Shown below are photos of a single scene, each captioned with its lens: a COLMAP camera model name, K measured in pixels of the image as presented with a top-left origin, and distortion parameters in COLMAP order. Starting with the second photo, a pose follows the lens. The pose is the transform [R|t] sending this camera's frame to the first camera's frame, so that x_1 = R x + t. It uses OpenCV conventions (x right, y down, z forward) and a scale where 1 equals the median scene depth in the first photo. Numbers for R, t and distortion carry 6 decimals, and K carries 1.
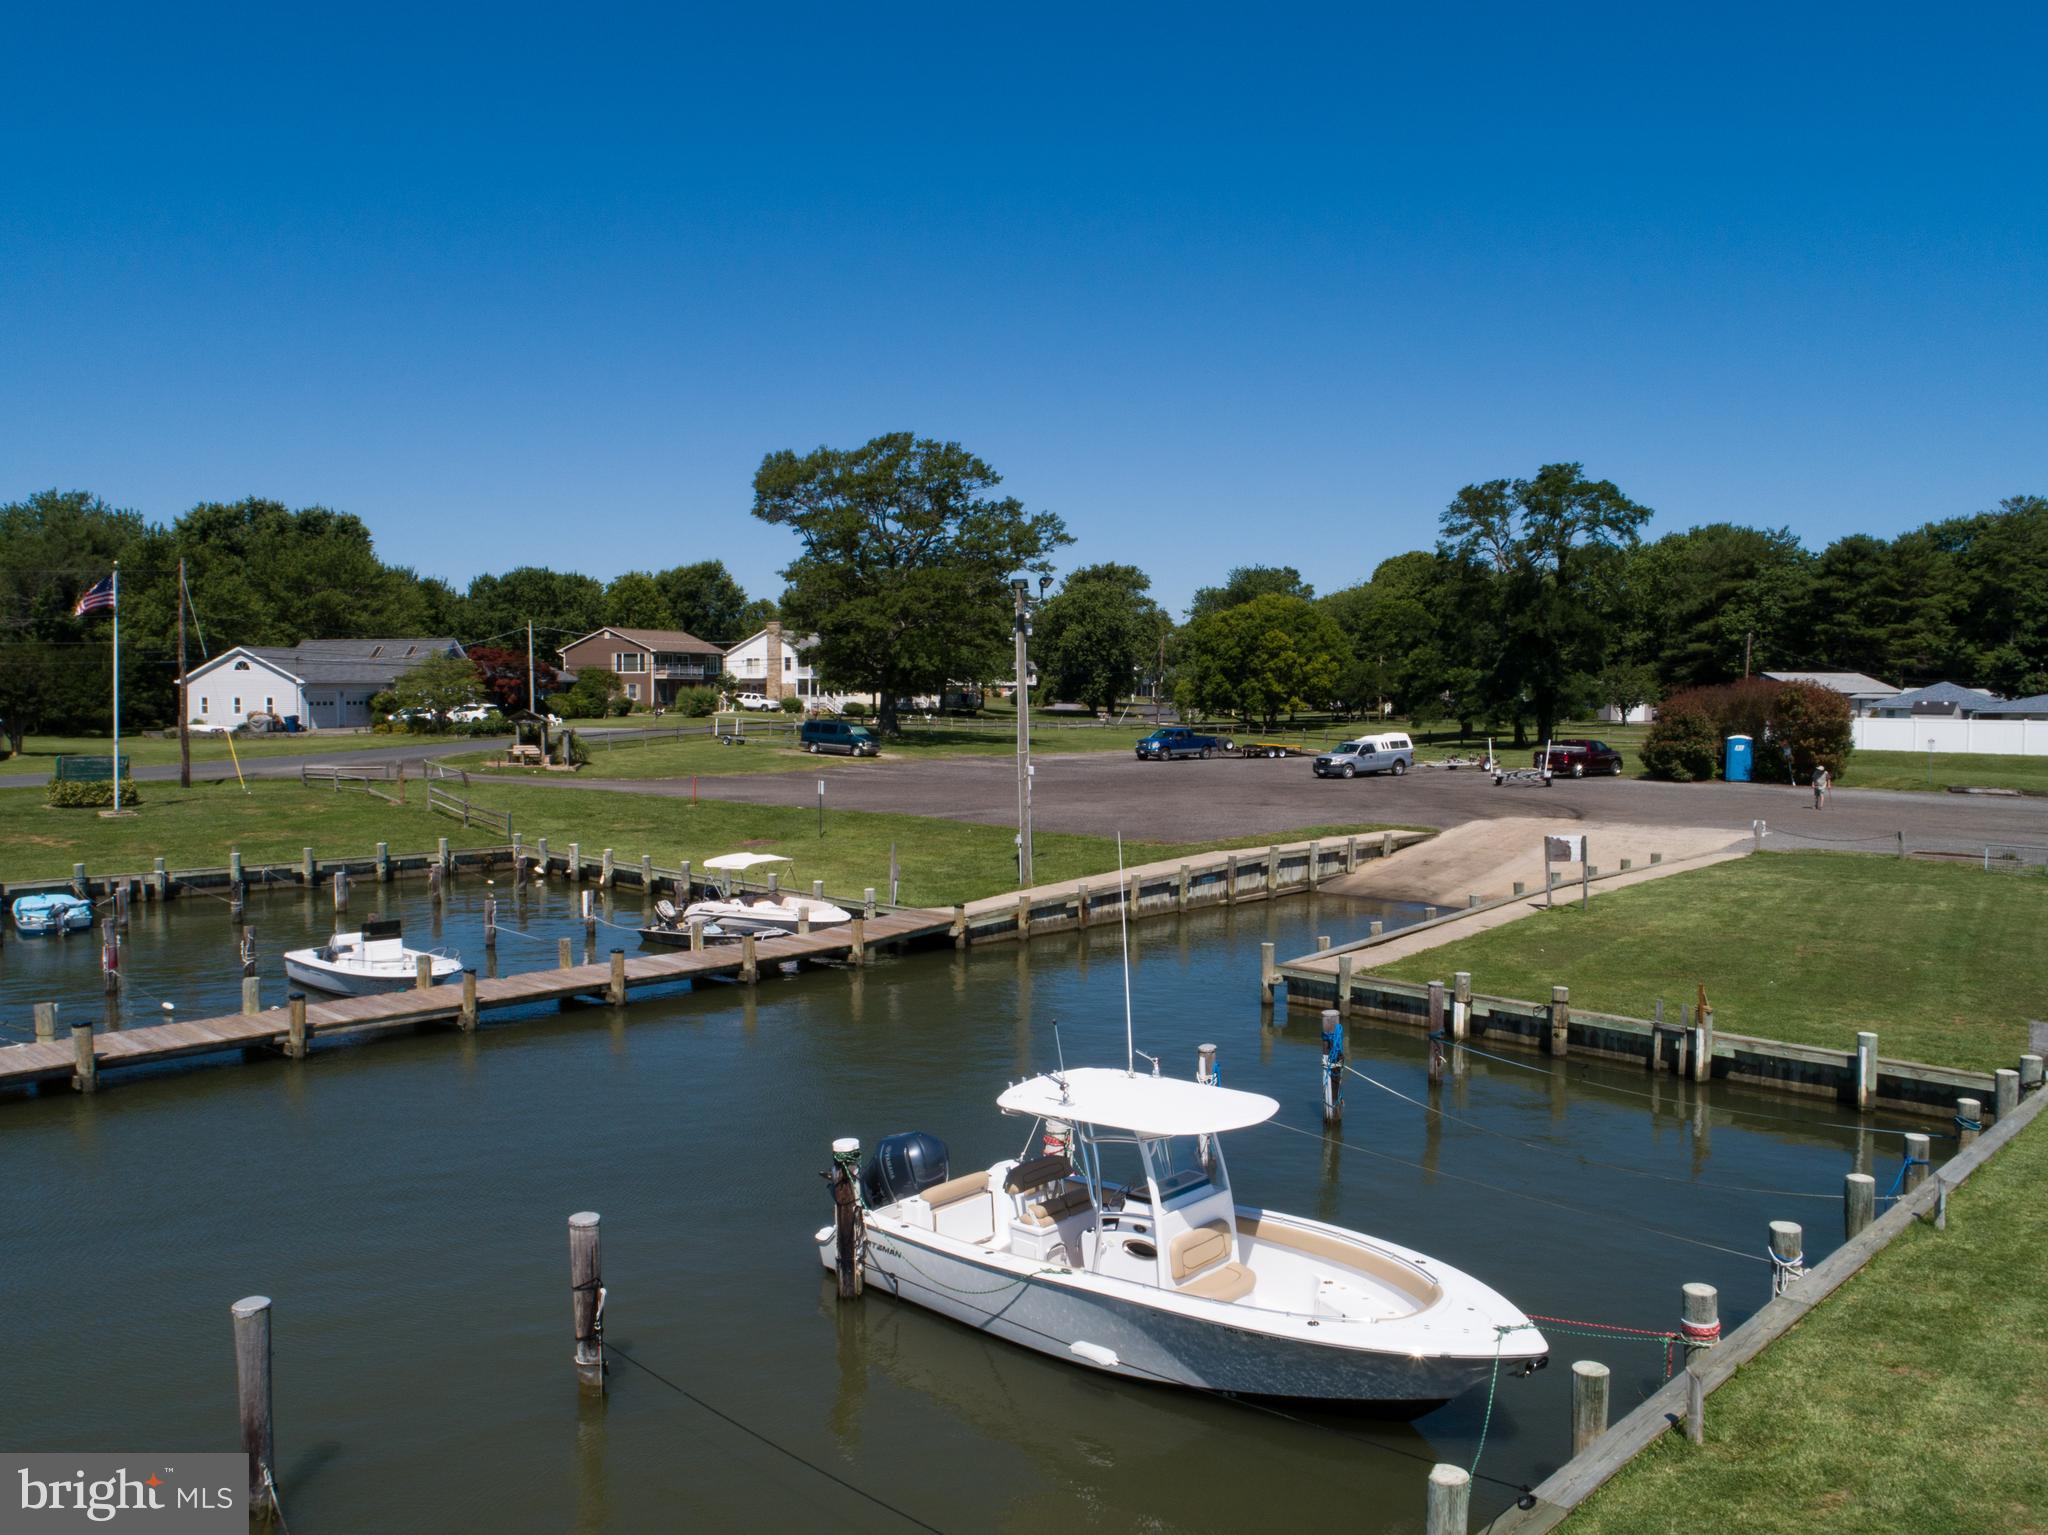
lens RADIAL K [[1572.4, 0, 1018.8], [0, 1572.4, 765.6], [0, 0, 1]] dist [-0.011280, 0.012815]
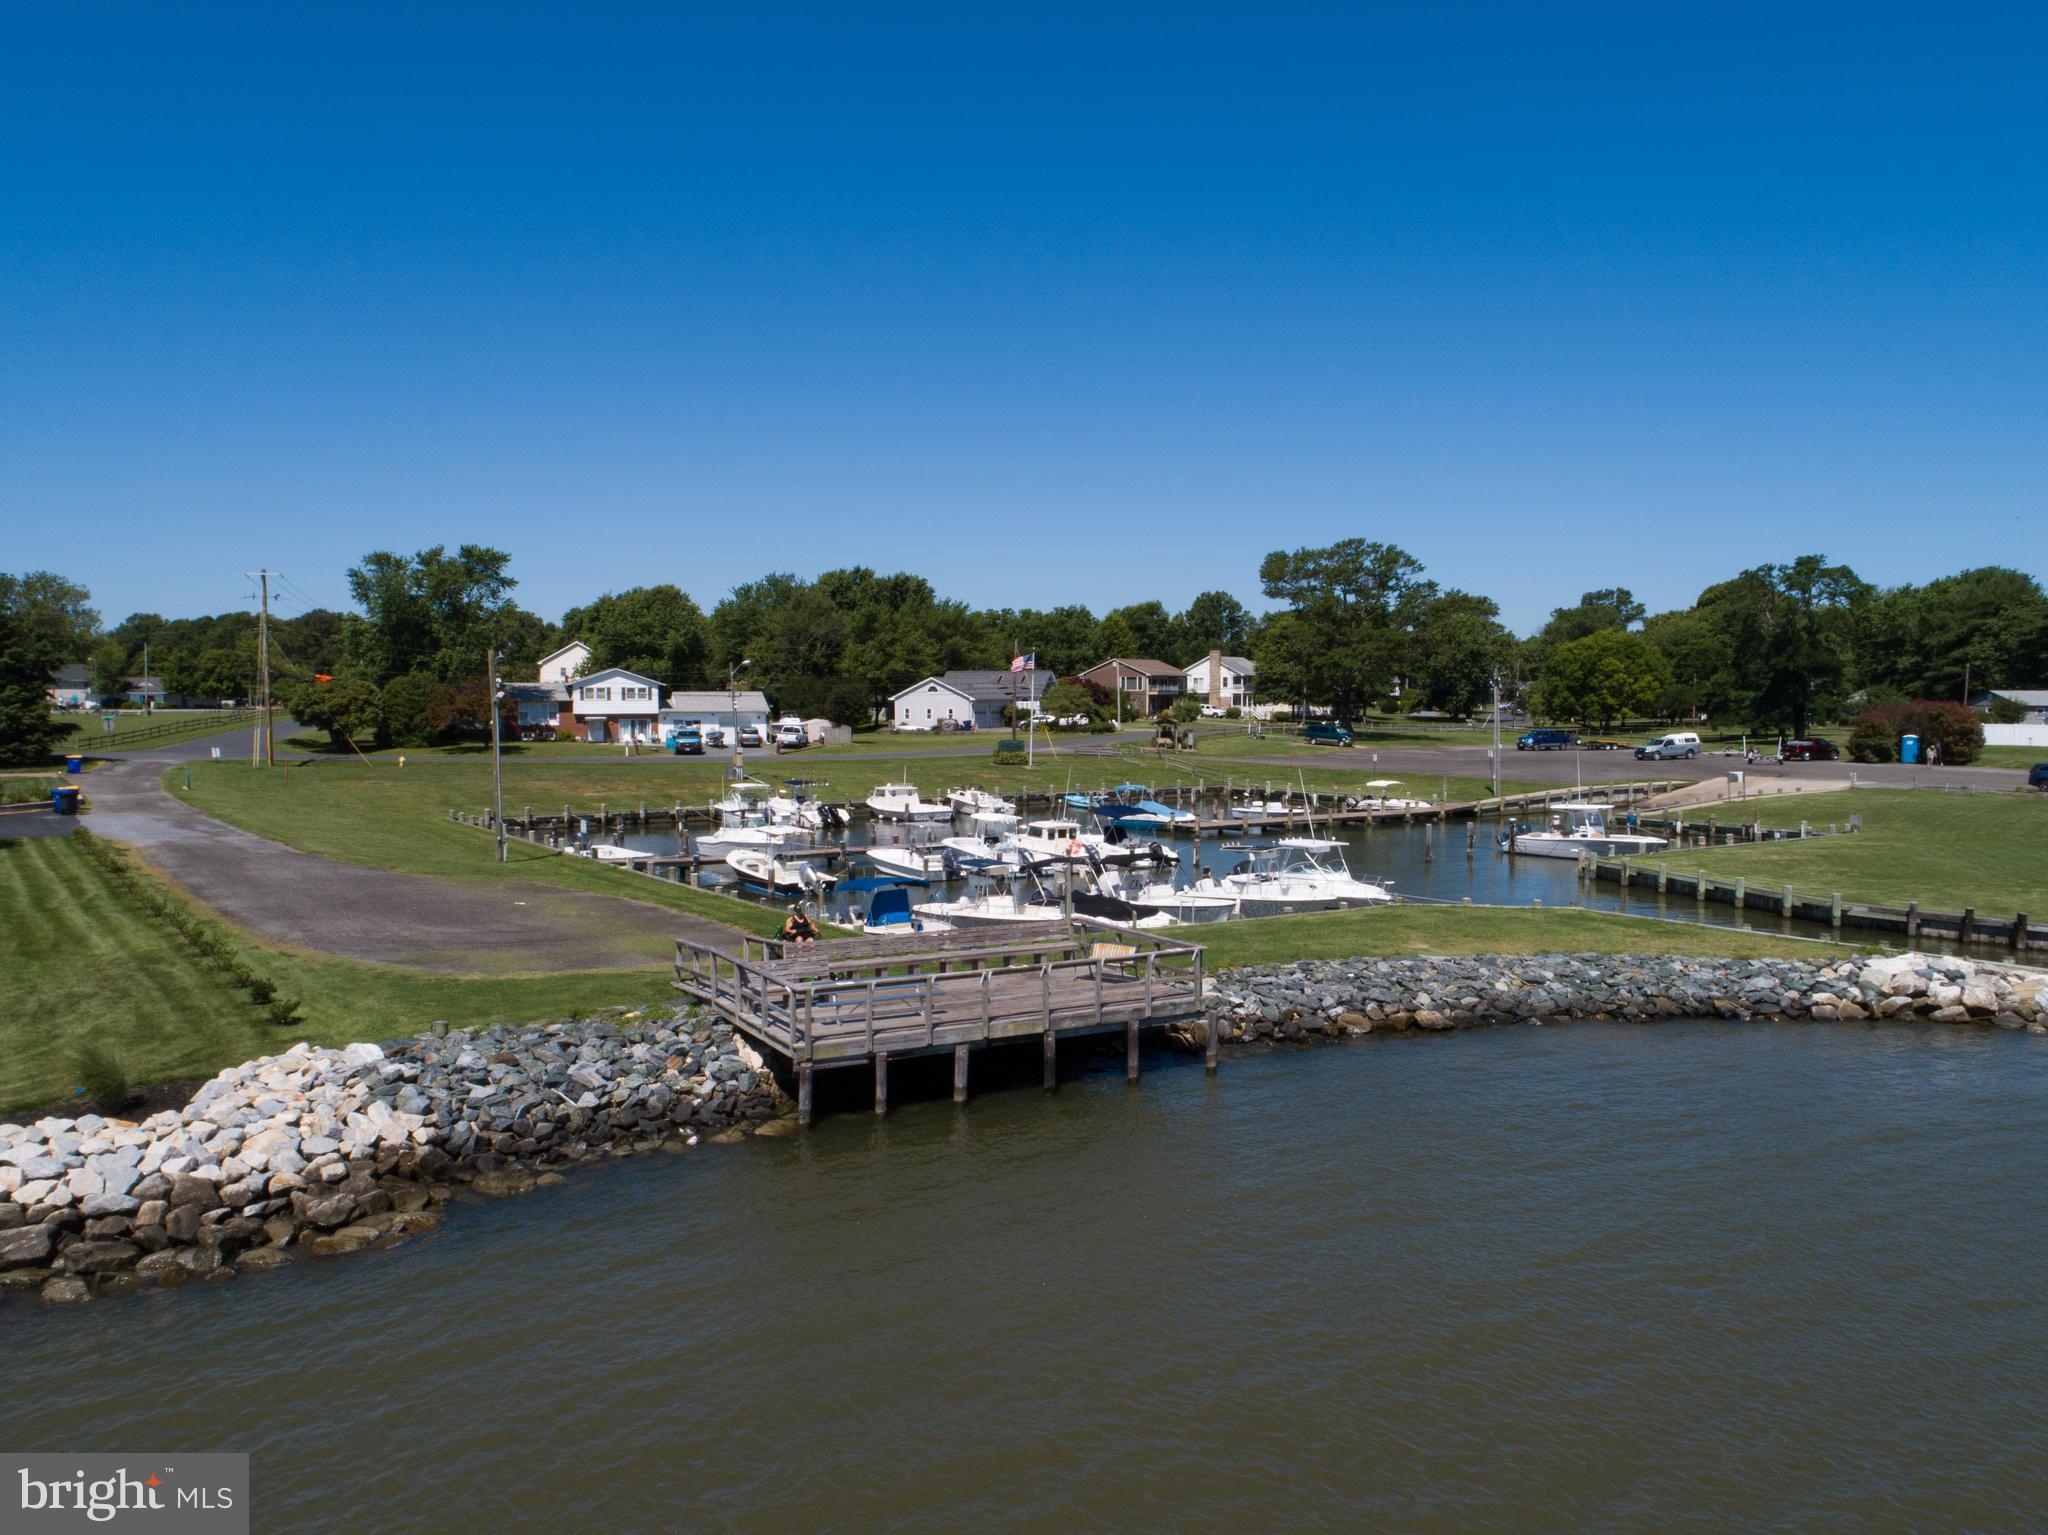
lens RADIAL K [[1572.4, 0, 1032.0], [0, 1572.4, 770.5], [0, 0, 1]] dist [-0.011280, 0.012815]
pose [[0.982199, 0.008095, -0.187668, -0.088883], [-0.008031, 0.999967, 0.001097, 0.015735], [0.187671, 0.000429, 0.982232, -0.526313]]
